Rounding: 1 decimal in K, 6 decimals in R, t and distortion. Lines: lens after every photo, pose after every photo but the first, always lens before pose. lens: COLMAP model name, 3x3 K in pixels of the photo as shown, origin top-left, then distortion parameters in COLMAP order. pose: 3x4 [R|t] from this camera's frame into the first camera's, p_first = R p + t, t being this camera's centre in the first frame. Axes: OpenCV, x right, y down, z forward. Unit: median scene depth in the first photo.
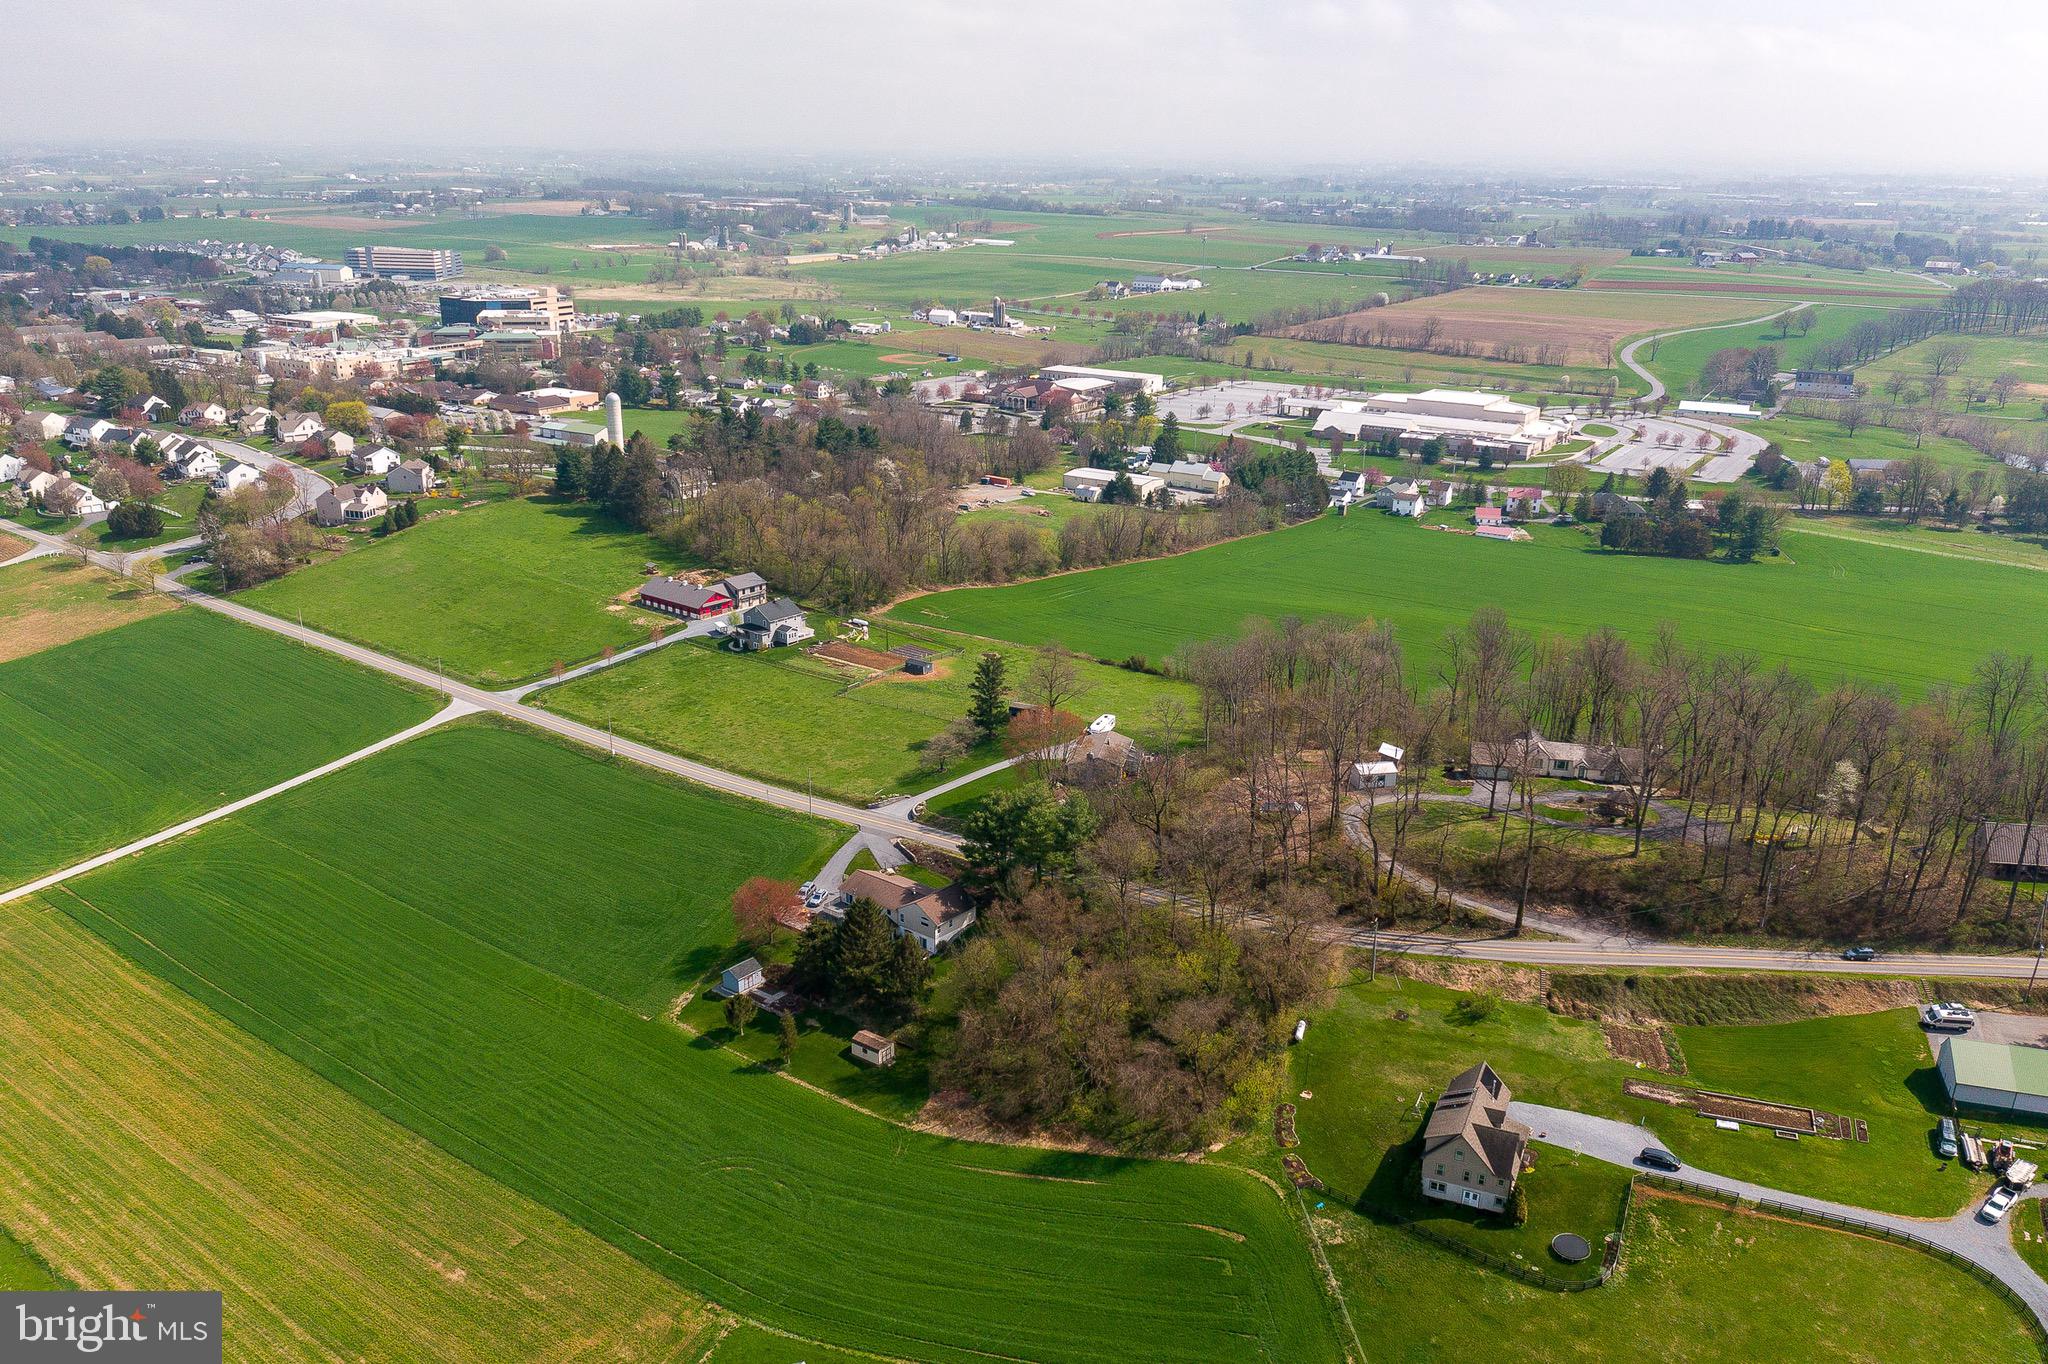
lens RADIAL K [[1652.9, 0, 1020.9], [0, 1652.9, 798.9], [0, 0, 1]] dist [-0.008410, 0.005669]
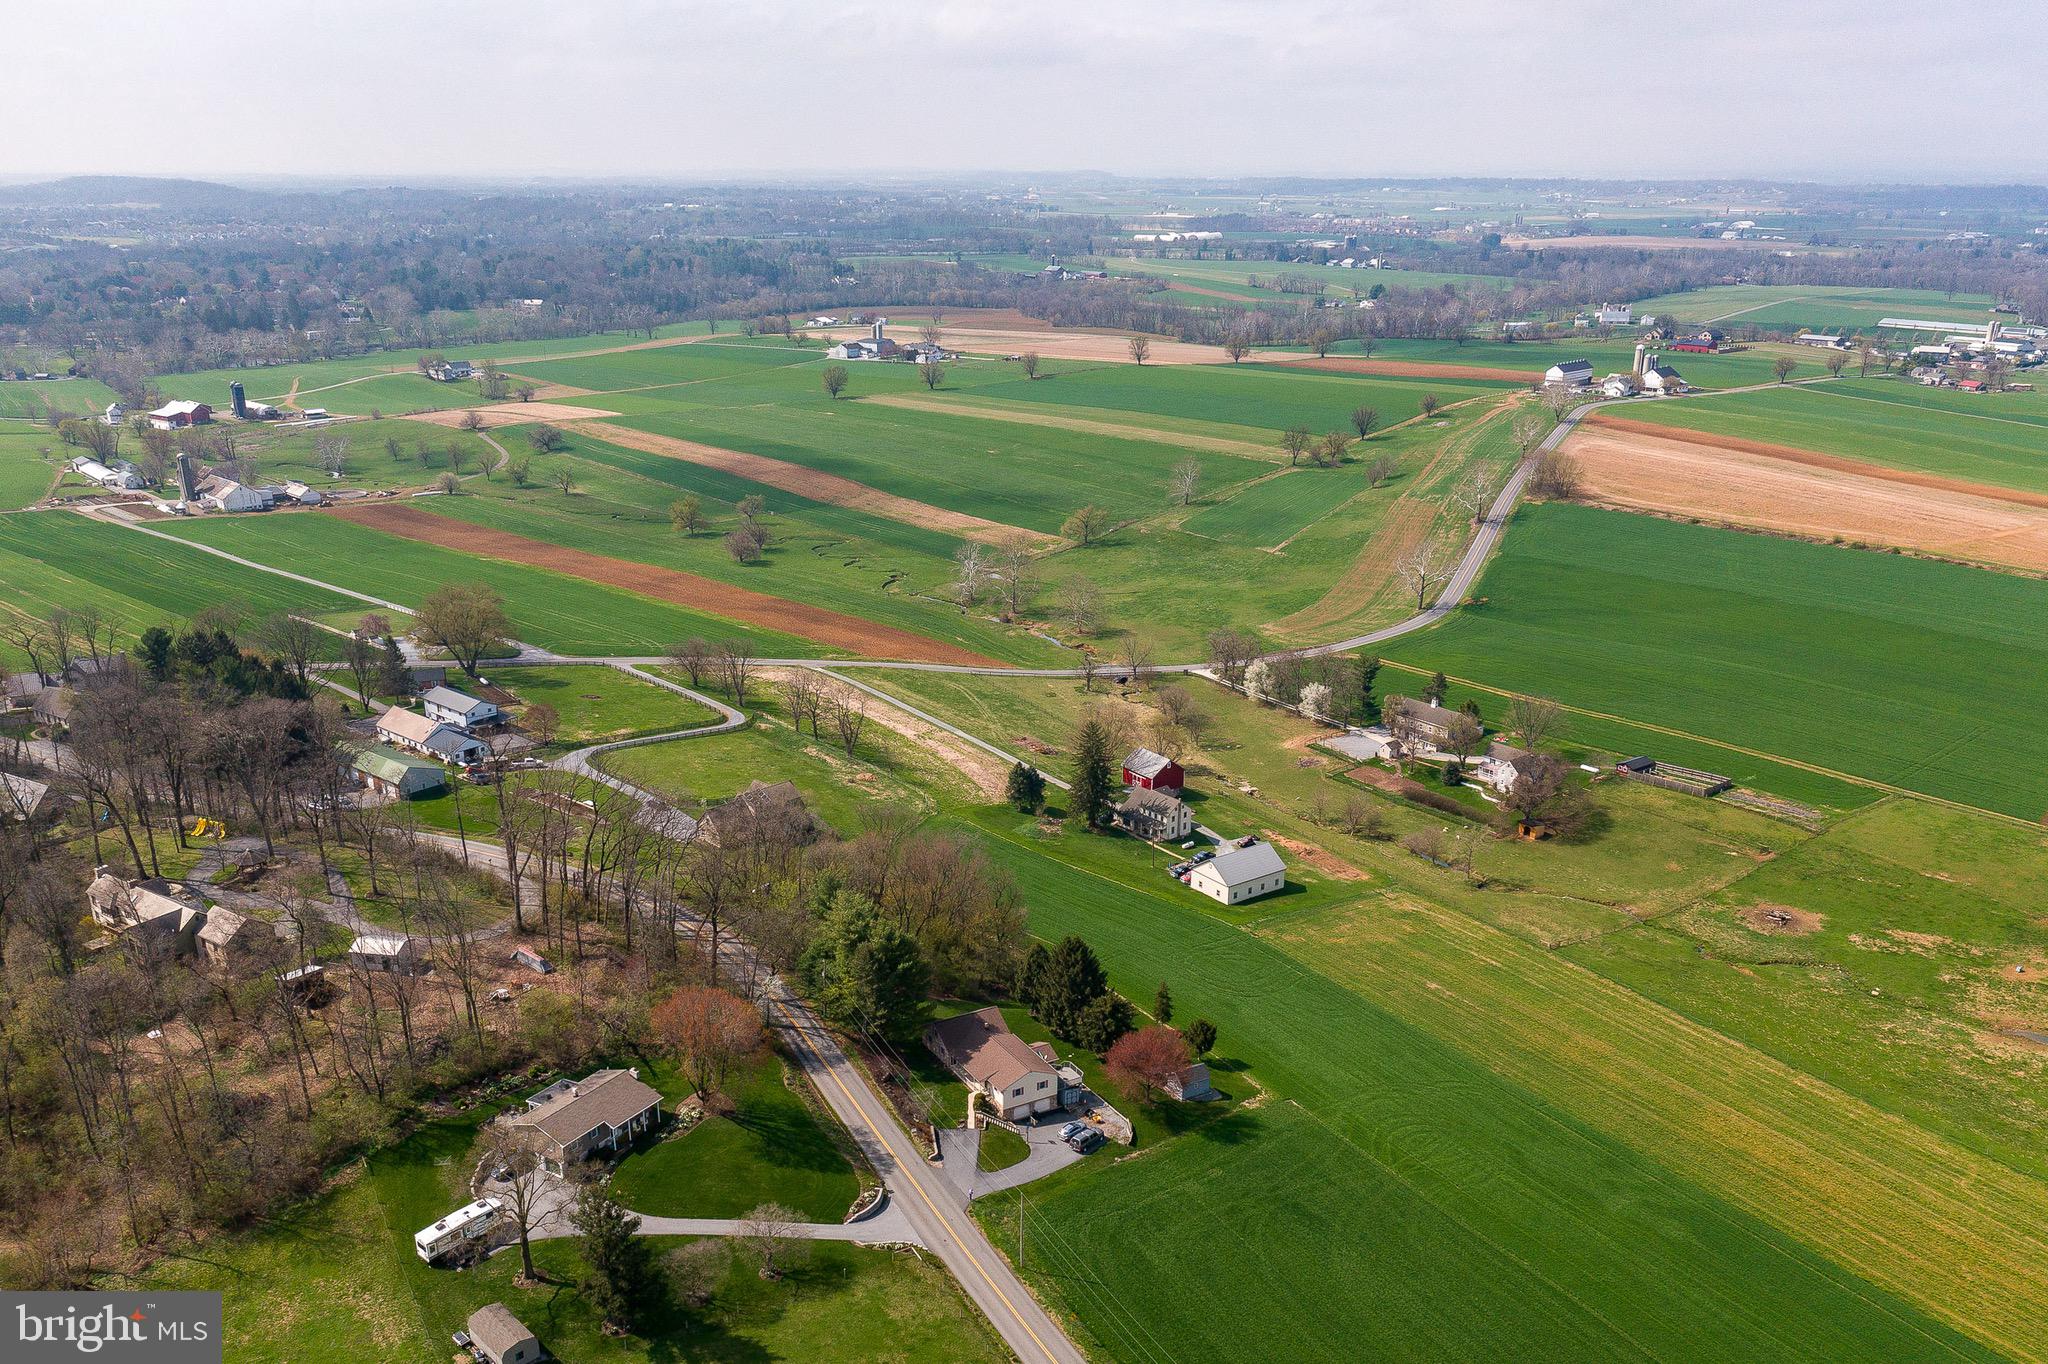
lens RADIAL K [[1652.9, 0, 1020.9], [0, 1652.9, 798.9], [0, 0, 1]] dist [-0.008410, 0.005669]
pose [[-0.931545, -0.145756, 0.333135, -0.251296], [0.118599, 0.744262, 0.657273, -0.427188], [-0.343741, 0.651789, -0.676027, 1.070251]]
